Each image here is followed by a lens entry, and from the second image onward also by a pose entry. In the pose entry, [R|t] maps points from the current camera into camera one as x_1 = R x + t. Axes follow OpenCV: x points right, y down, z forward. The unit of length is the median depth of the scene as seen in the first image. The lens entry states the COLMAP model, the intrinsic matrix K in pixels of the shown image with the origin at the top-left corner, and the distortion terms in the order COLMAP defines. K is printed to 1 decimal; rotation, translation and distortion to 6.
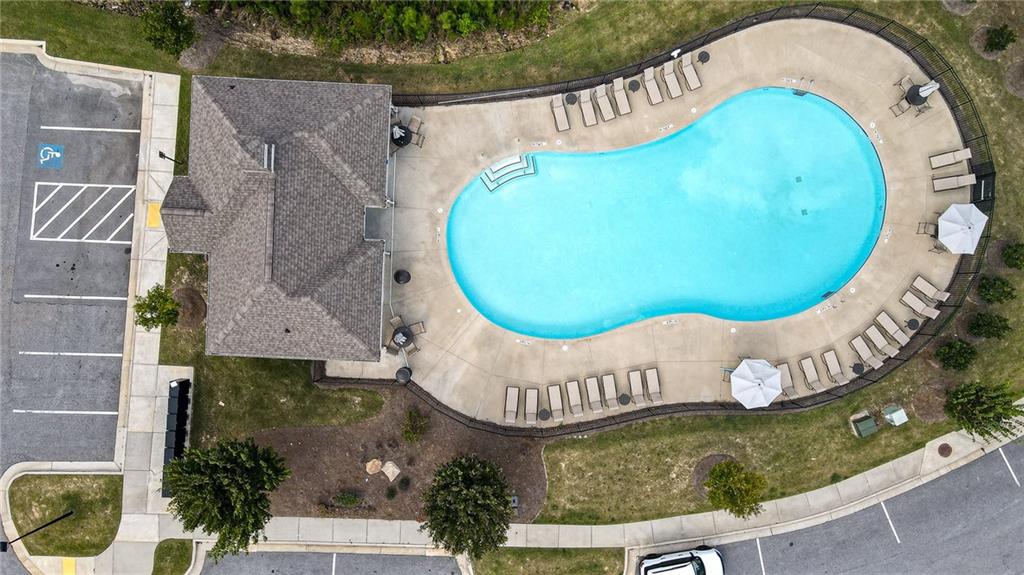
lens RADIAL K [[755.9, 0, 512.0], [0, 755.9, 287.5], [0, 0, 1]] dist [0.008880, 0.003501]
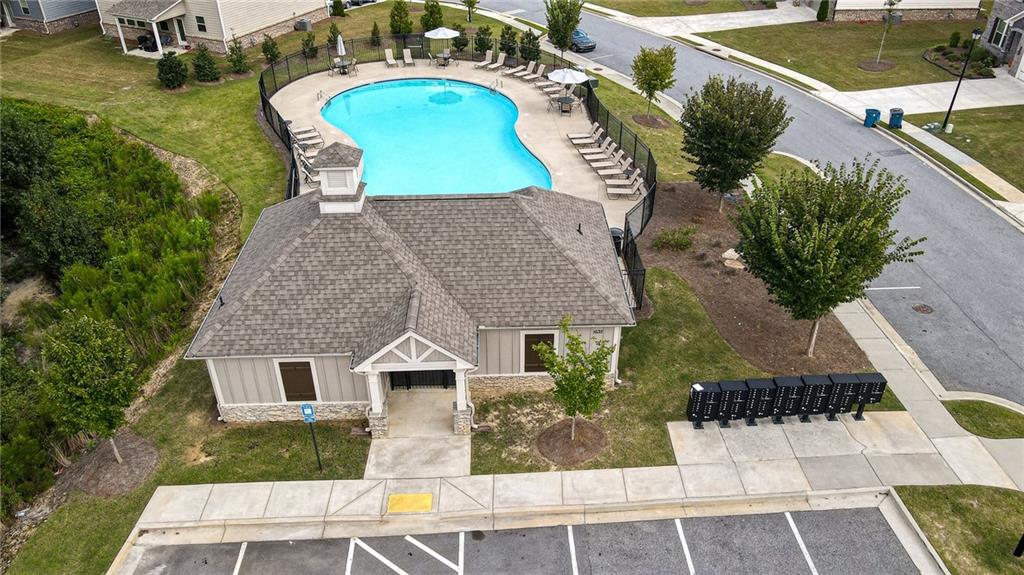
lens RADIAL K [[755.9, 0, 512.0], [0, 755.9, 287.5], [0, 0, 1]] dist [0.008880, 0.003501]
pose [[-0.072286, -0.552072, 0.830657, -0.845089], [0.997319, -0.030476, 0.066534, -0.054217], [-0.011417, 0.833239, 0.552795, 0.573036]]
